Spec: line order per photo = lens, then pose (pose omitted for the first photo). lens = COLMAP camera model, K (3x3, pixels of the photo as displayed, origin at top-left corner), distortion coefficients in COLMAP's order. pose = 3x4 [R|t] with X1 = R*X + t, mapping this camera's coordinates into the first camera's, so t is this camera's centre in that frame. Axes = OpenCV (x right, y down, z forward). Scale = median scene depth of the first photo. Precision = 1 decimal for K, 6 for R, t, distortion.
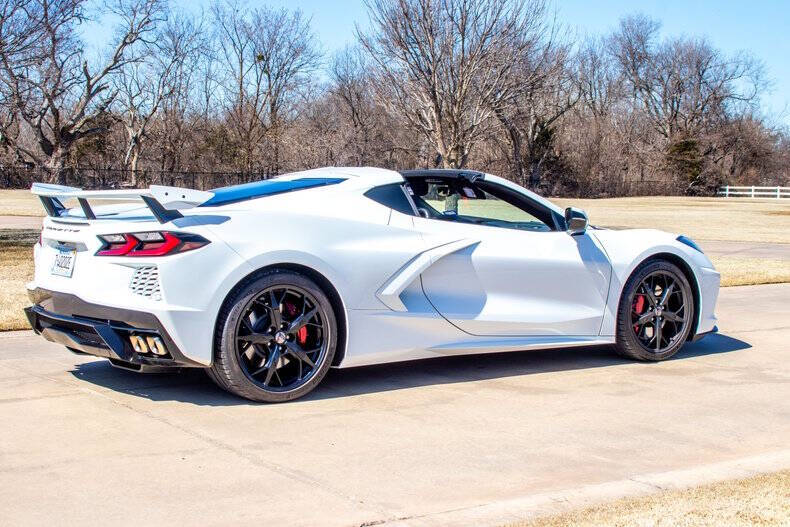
lens RADIAL K [[1332.0, 0, 394.3], [0, 1332.0, 239.3], [0, 0, 1]] dist [-0.076237, -0.035645]
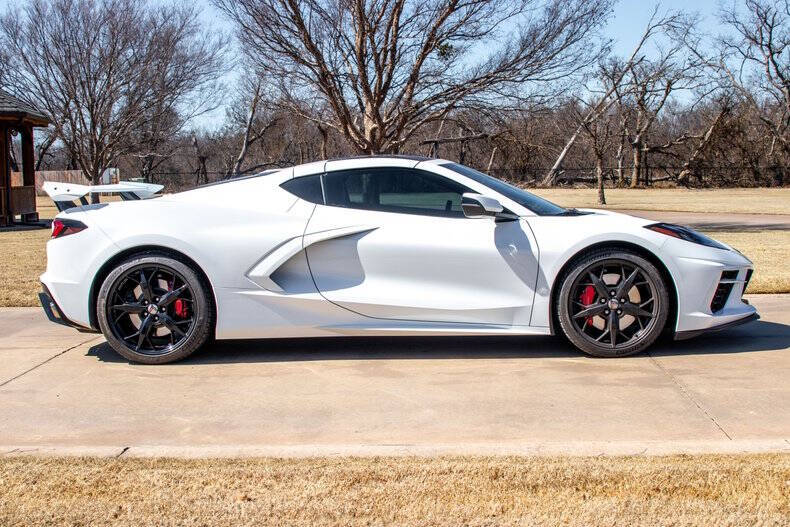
lens RADIAL K [[1233.4, 0, 395.4], [0, 1233.4, 260.9], [0, 0, 1]] dist [-0.073821, -0.010701]
pose [[0.786770, 0.016297, -0.617031, 0.630904], [-0.003625, 0.999756, 0.021782, 0.006114], [0.617236, -0.014901, 0.786637, 0.236186]]
